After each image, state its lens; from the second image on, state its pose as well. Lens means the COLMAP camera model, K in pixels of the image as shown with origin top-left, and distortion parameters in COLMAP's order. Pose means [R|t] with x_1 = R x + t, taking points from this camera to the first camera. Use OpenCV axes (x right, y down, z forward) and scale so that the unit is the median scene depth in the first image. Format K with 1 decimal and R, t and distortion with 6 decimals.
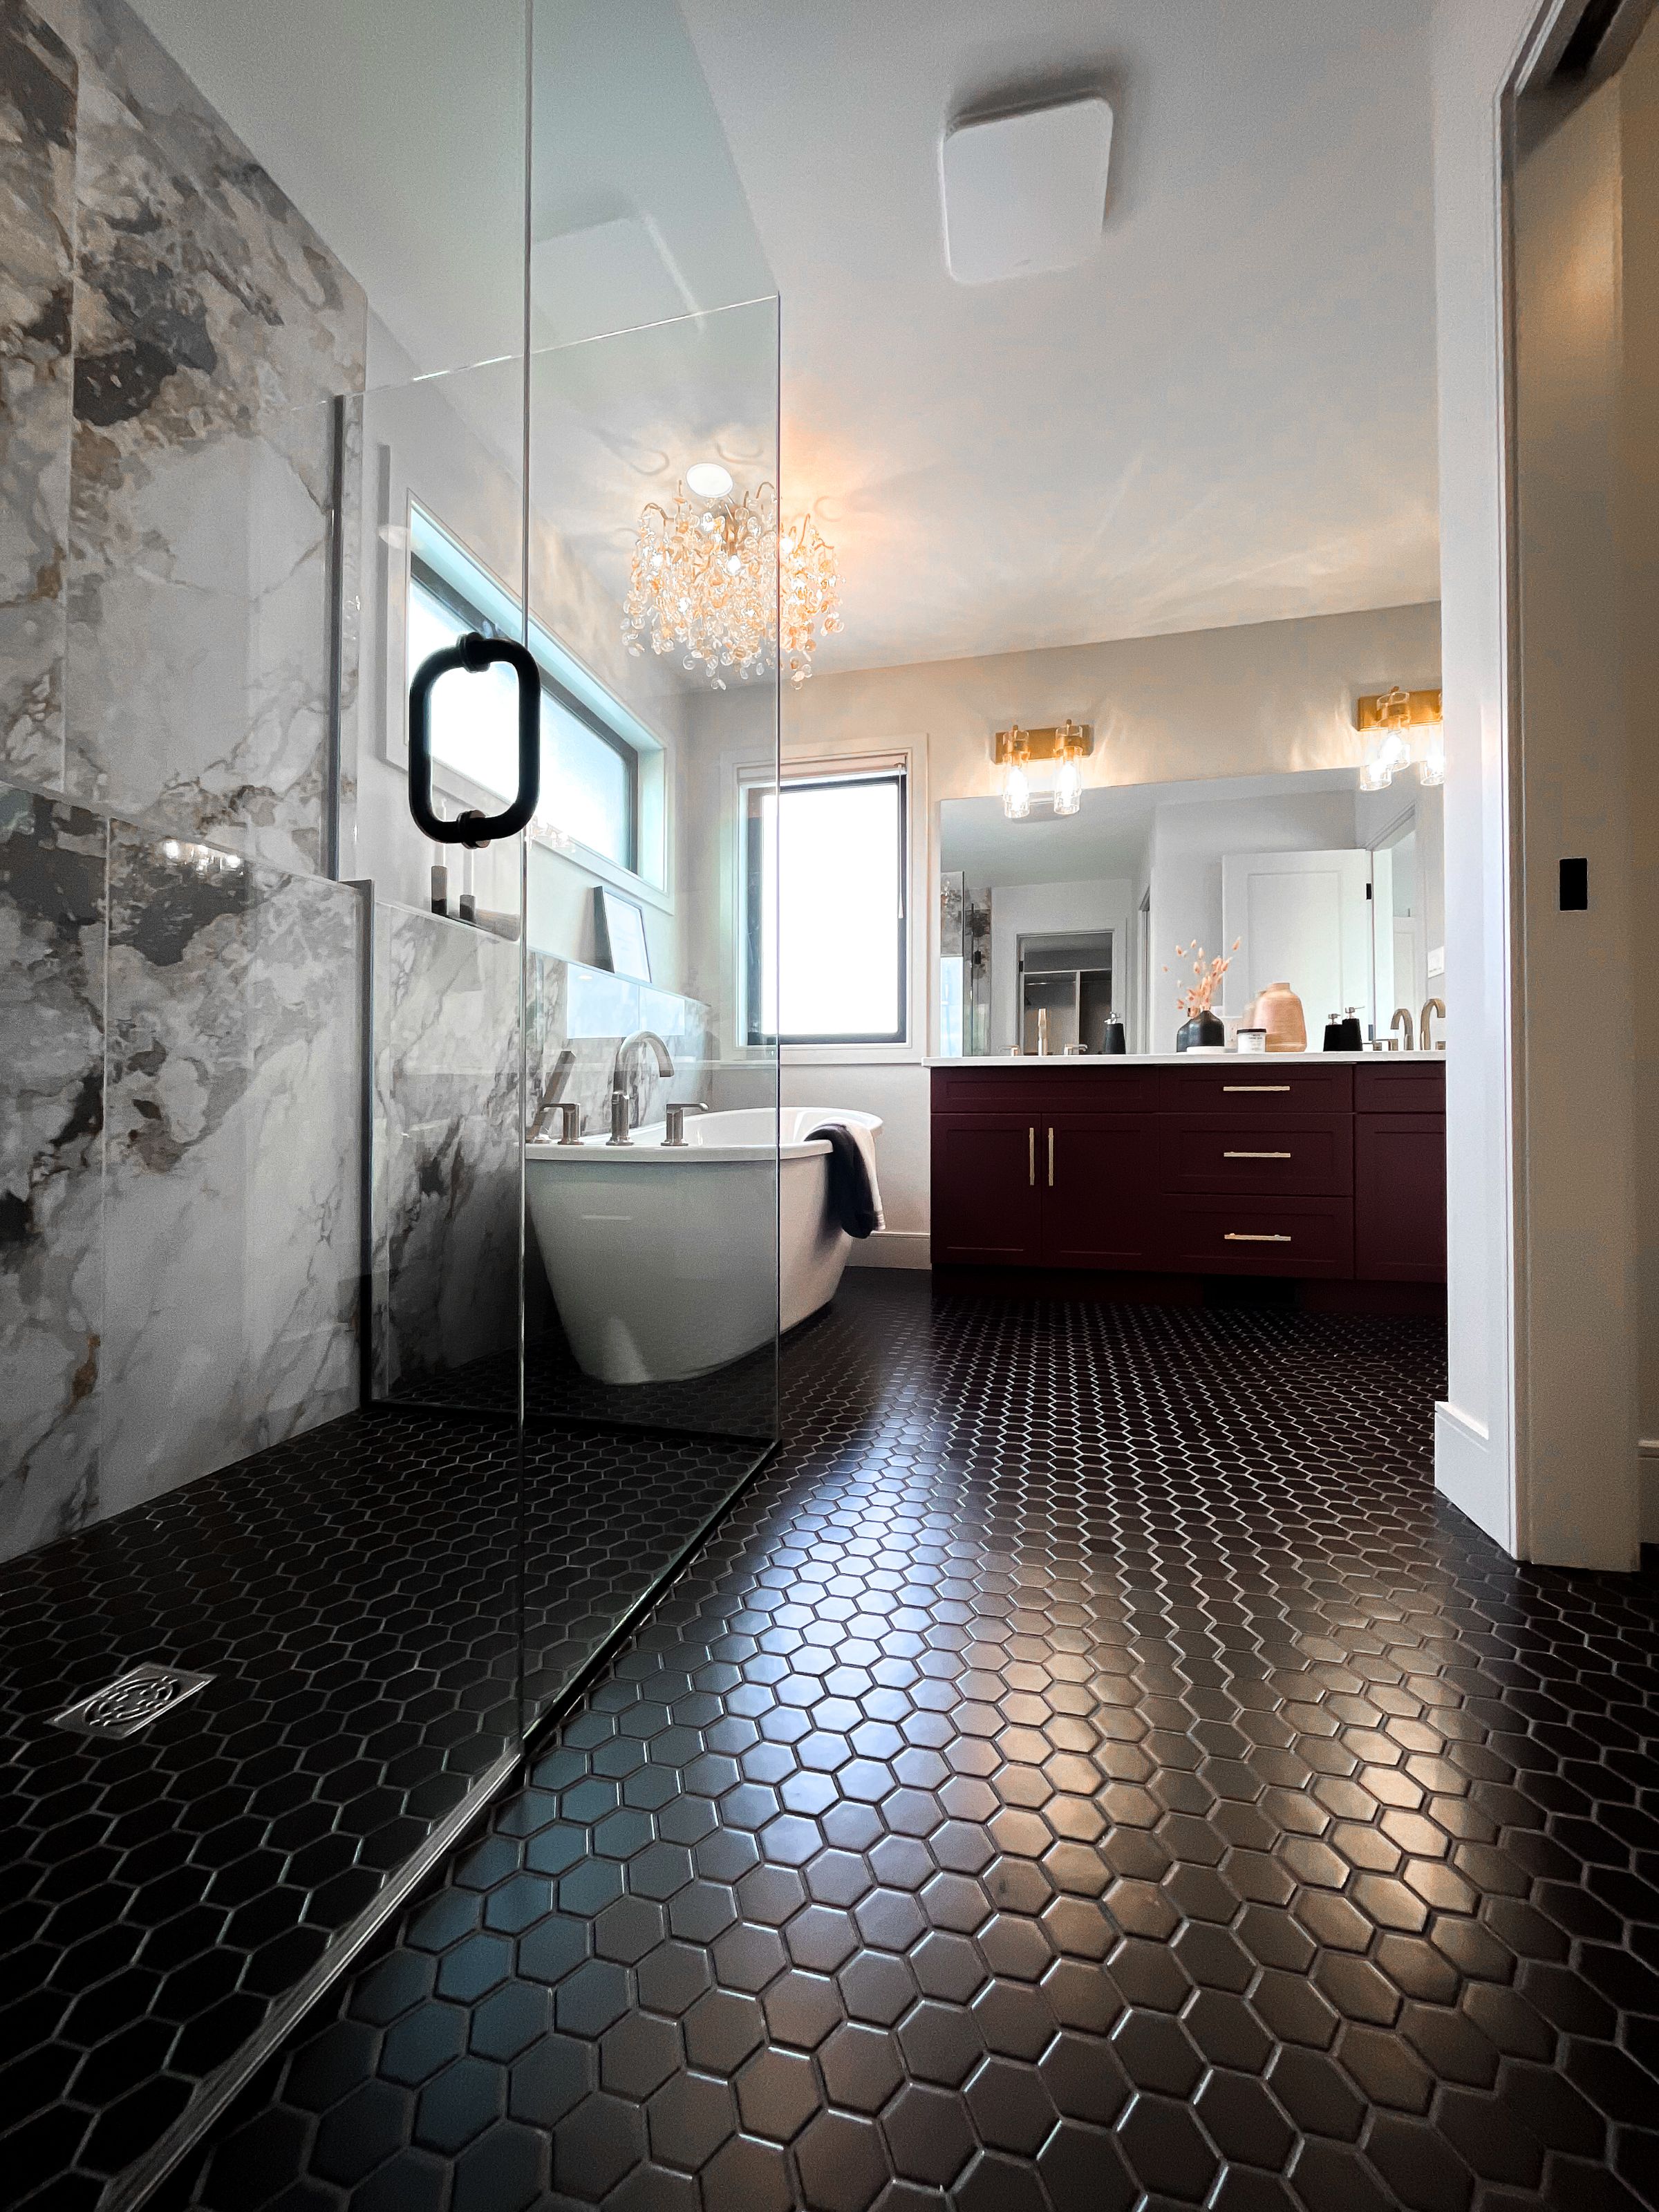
lens RADIAL K [[895.2, 0, 818.5], [0, 895.2, 1105.5], [0, 0, 1]] dist [0.000310, -0.000586]
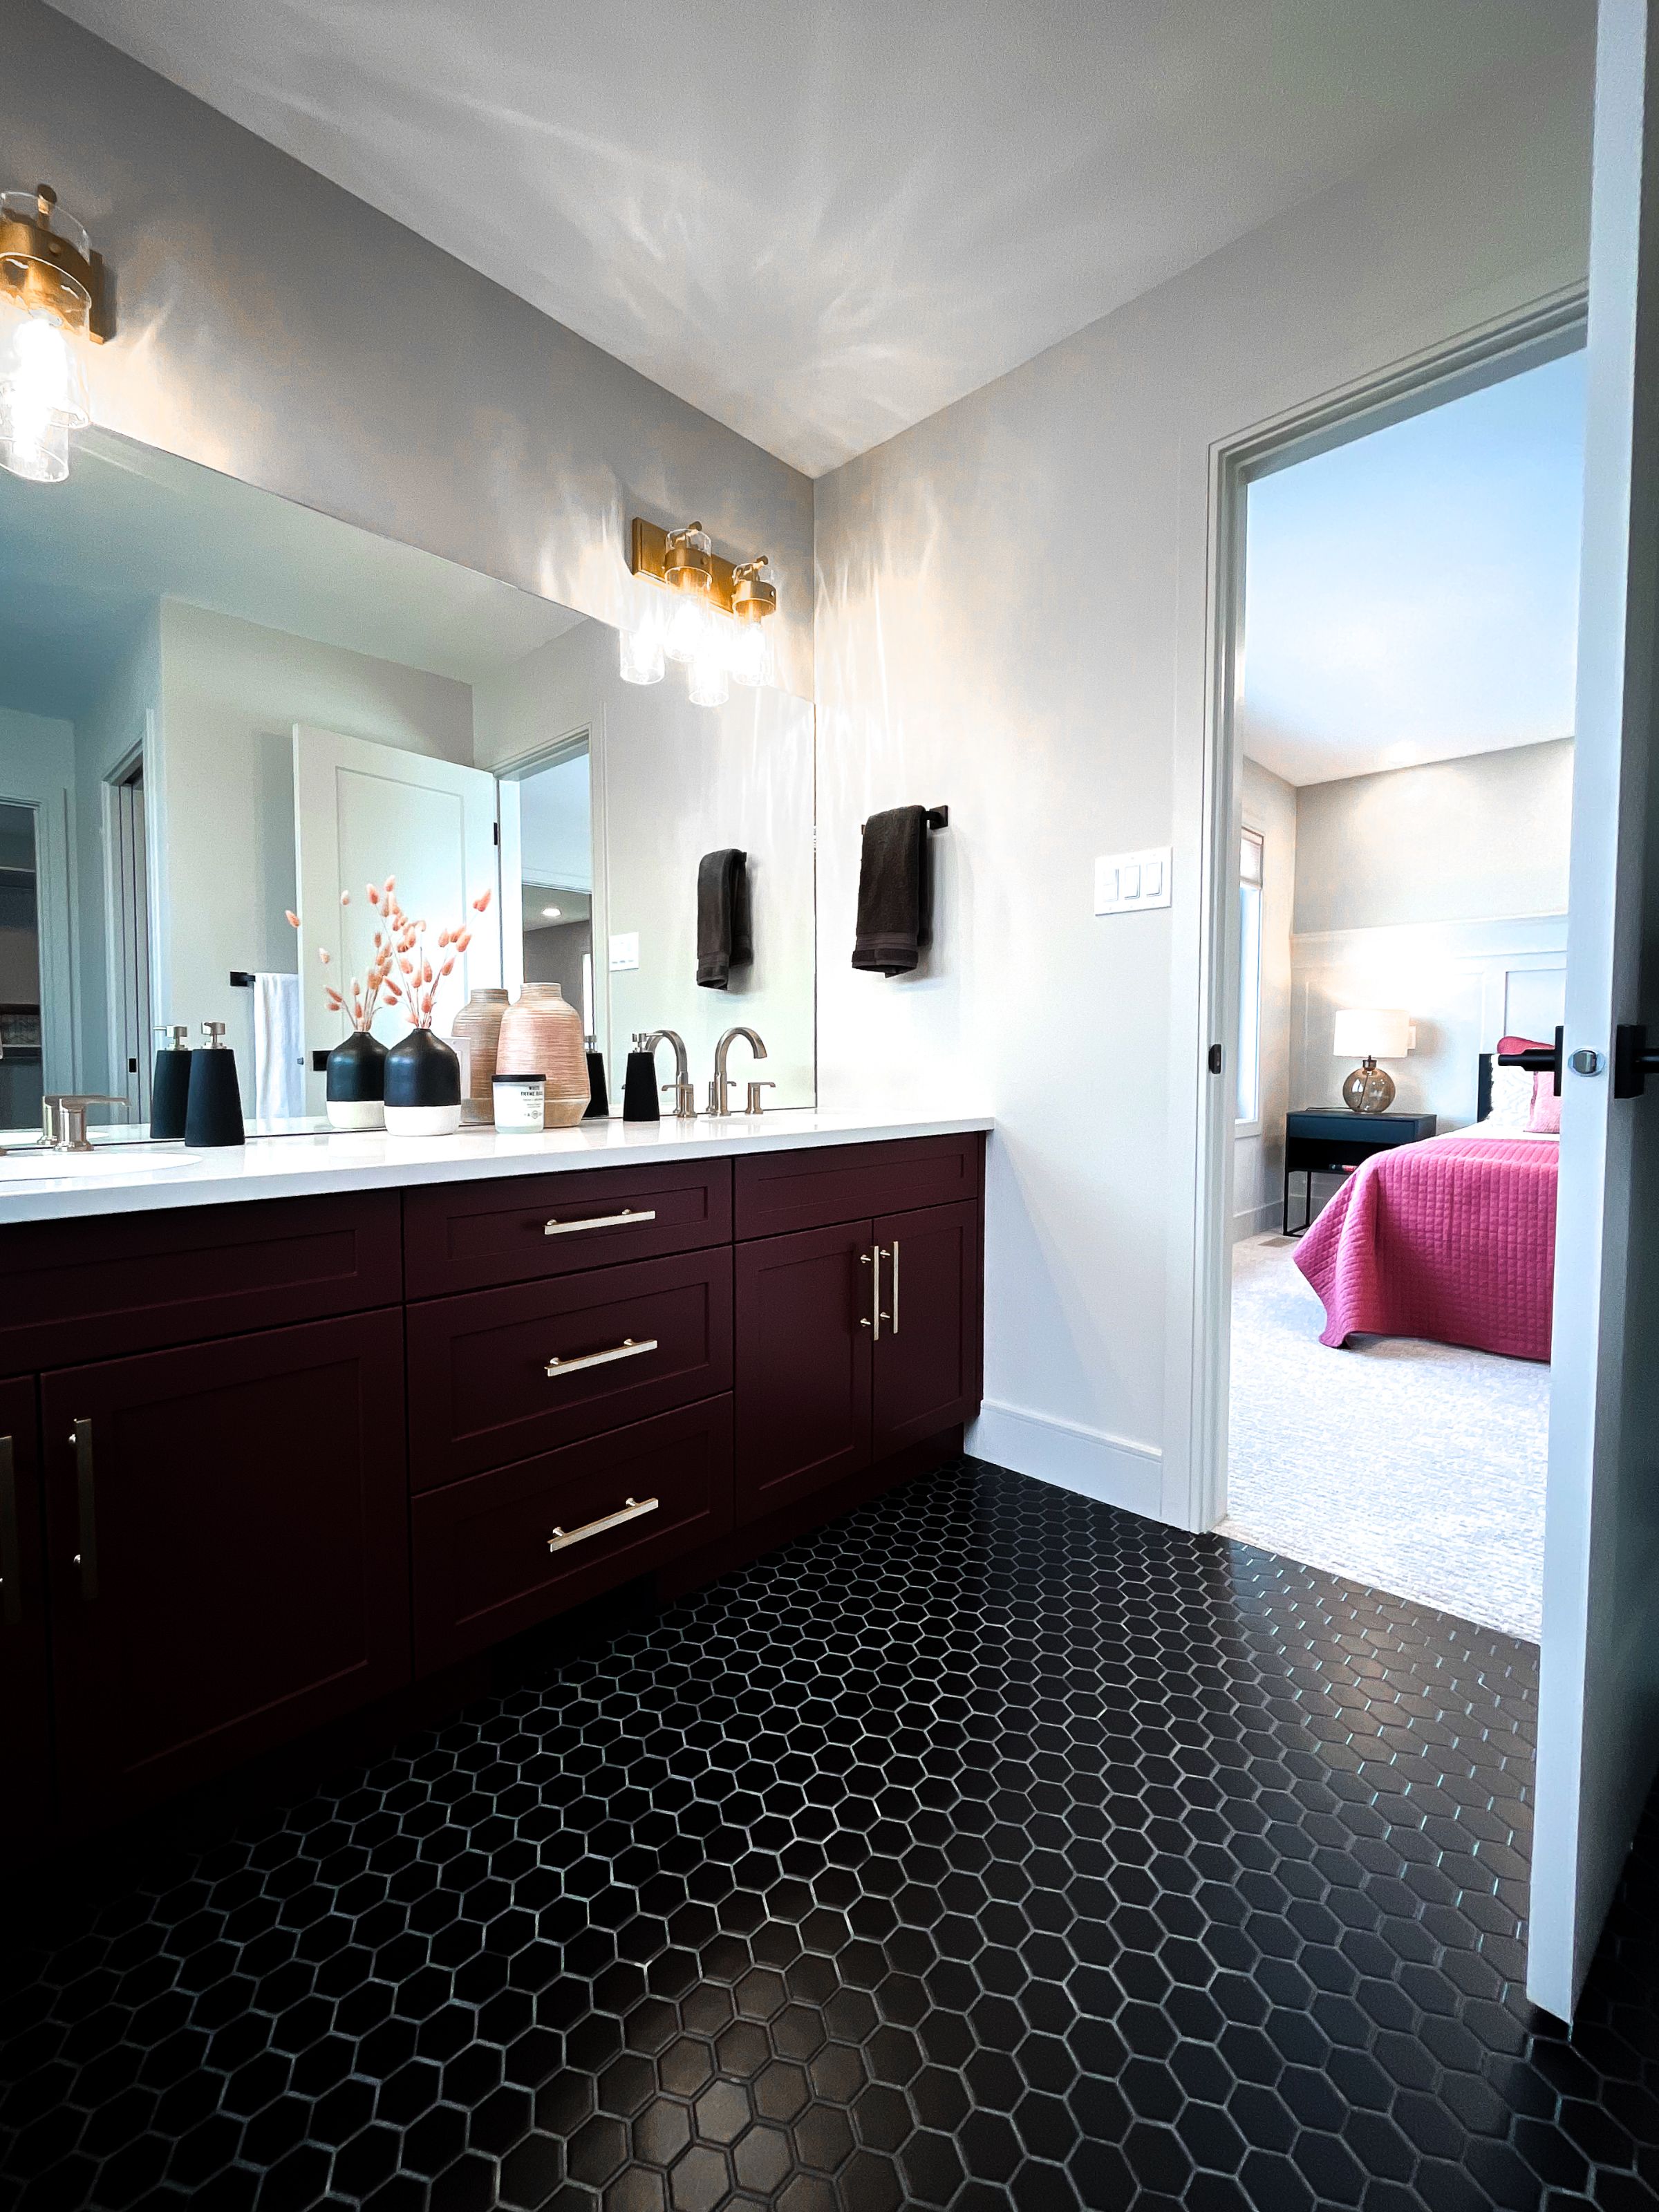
lens RADIAL K [[922.7, 0, 869.2], [0, 922.7, 1107.1], [0, 0, 1]] dist [-0.018173, -0.000563]
pose [[0.472106, -0.047937, 0.880238, 0.202906], [-0.016404, 0.997870, 0.063142, -0.179283], [-0.881389, -0.044249, 0.470314, 1.016019]]
